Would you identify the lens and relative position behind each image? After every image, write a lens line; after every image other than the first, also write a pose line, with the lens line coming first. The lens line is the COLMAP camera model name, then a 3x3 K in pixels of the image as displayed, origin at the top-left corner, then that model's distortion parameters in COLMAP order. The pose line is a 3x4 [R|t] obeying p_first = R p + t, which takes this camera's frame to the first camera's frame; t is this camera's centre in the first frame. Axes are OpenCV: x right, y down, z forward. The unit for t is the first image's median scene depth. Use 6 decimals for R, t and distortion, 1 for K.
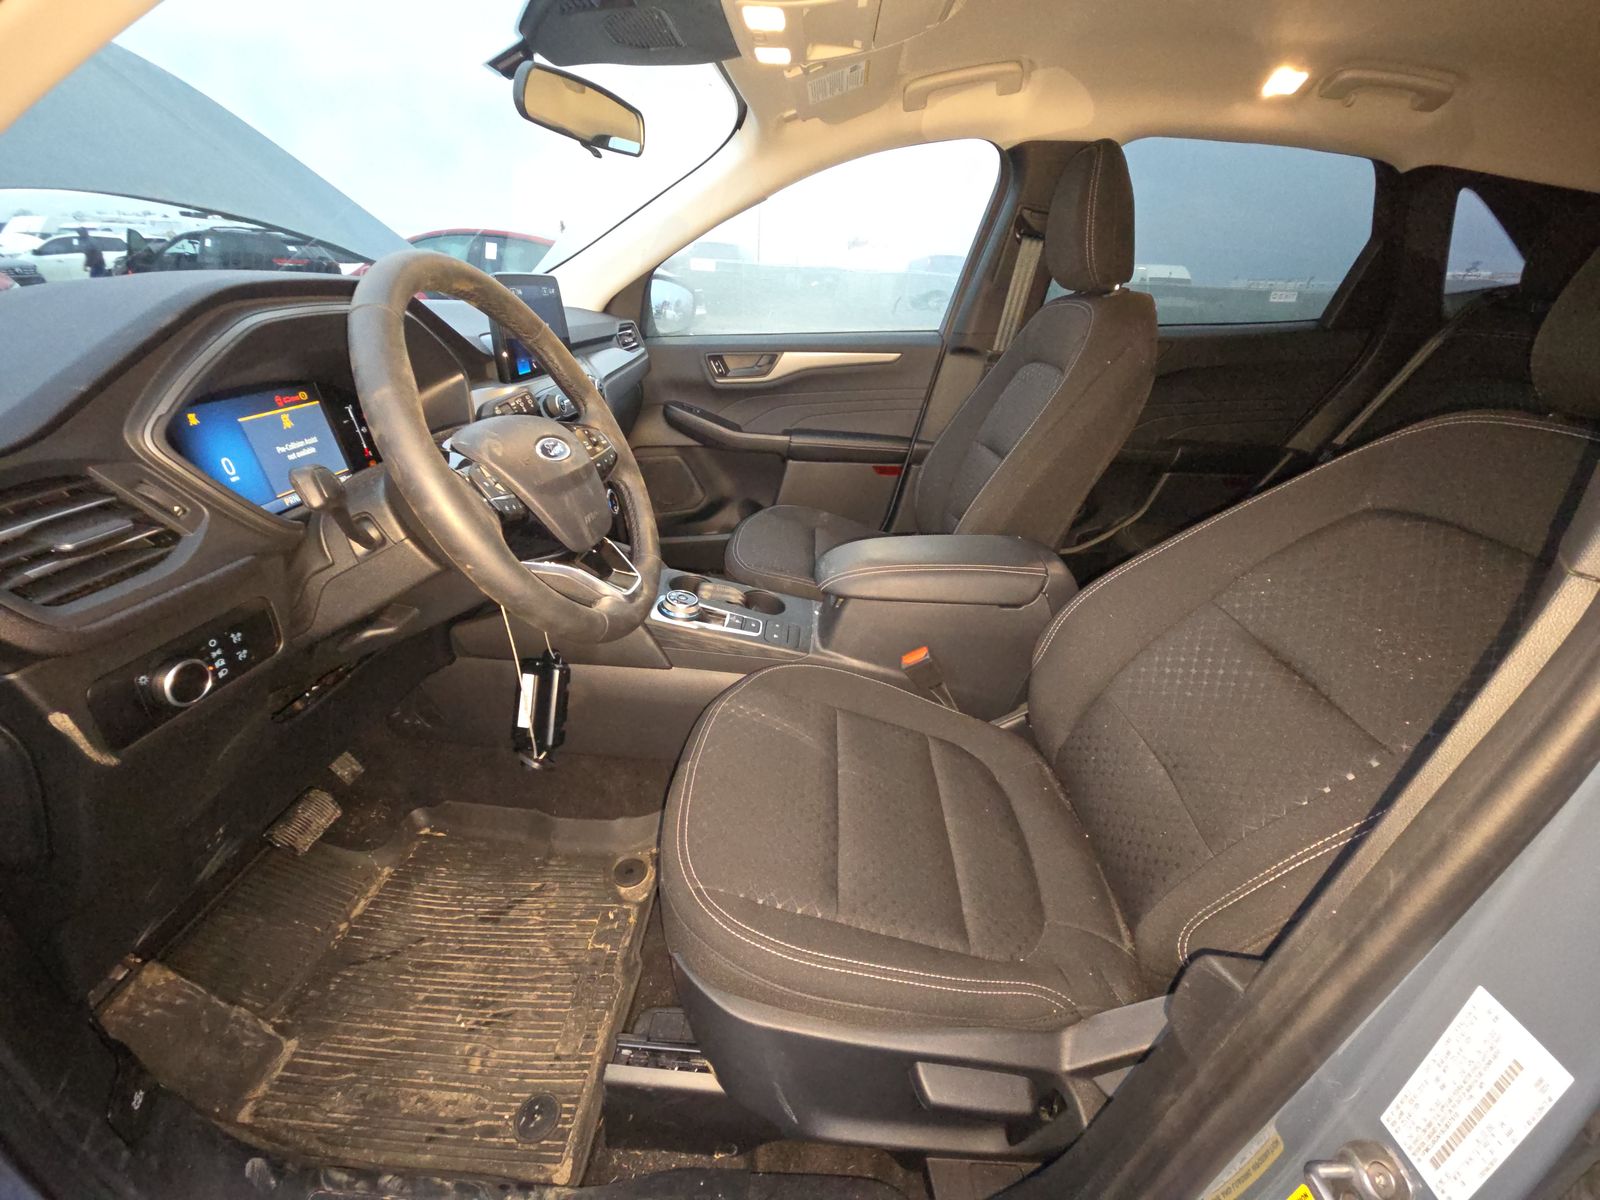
lens RADIAL K [[645.8, 0, 796.3], [0, 645.8, 604.9], [0, 0, 1]] dist [0.016566, -0.010060]
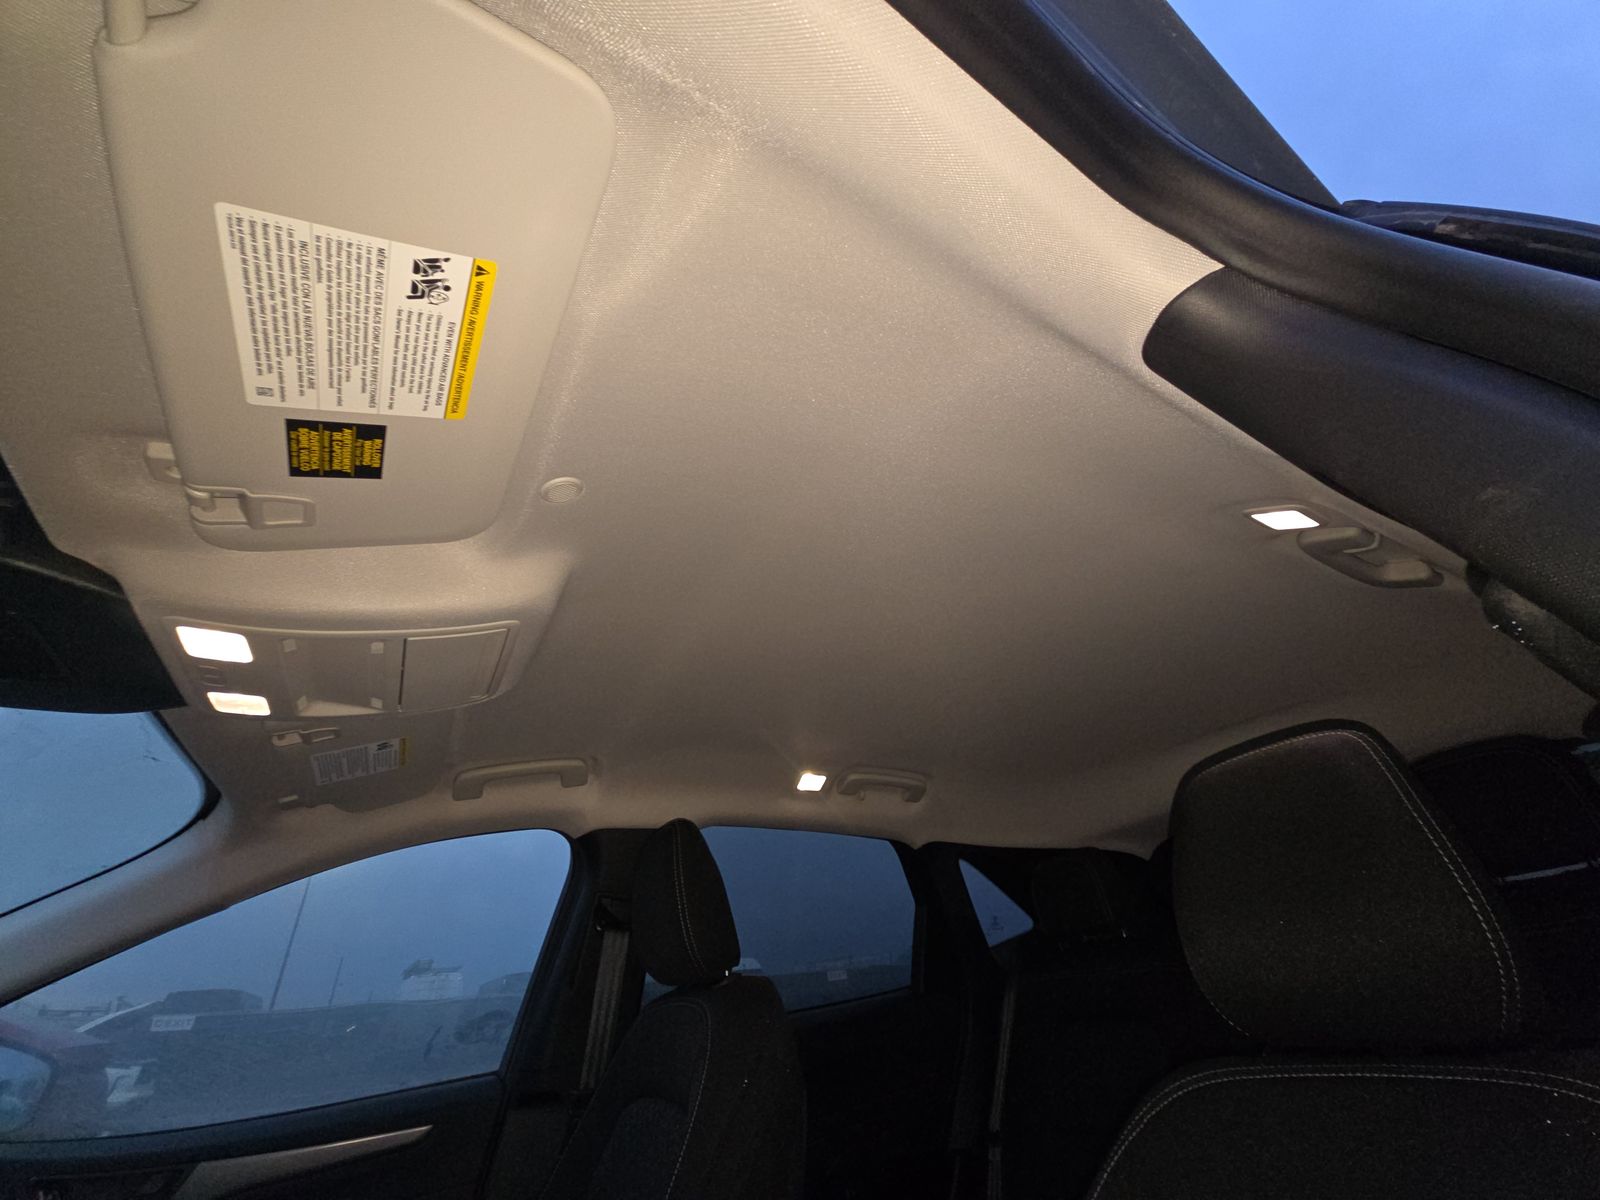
lens RADIAL K [[636.3, 0, 795.0], [0, 636.3, 596.4], [0, 0, 1]] dist [0.029388, -0.020479]
pose [[0.848945, 0.176672, 0.498076, 0.073572], [0.331068, 0.556827, -0.761799, -0.099211], [-0.411931, 0.811622, 0.414225, 0.220741]]
